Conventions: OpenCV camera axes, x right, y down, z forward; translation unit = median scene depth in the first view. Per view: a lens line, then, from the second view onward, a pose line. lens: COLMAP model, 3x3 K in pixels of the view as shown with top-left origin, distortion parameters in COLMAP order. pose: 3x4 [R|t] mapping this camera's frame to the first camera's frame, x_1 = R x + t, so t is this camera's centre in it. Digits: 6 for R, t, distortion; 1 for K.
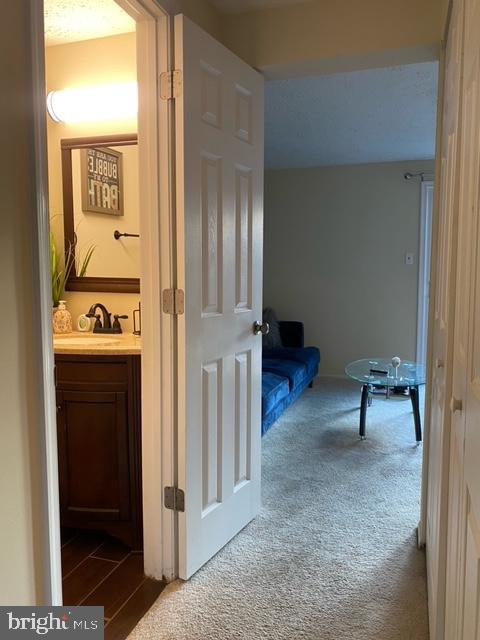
lens RADIAL K [[485.0, 0, 243.8], [0, 485.0, 317.8], [0, 0, 1]] dist [0.039047, -0.053613]
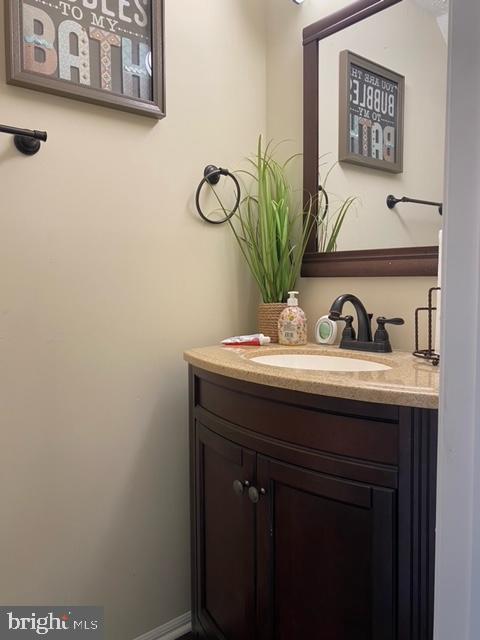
lens RADIAL K [[485.0, 0, 244.8], [0, 485.0, 315.5], [0, 0, 1]] dist [0.039047, -0.053613]
pose [[0.853259, 0.024474, -0.520914, -0.107719], [-0.039661, 0.999051, -0.018028, 0.007788], [0.519978, 0.036043, 0.853419, 0.446561]]
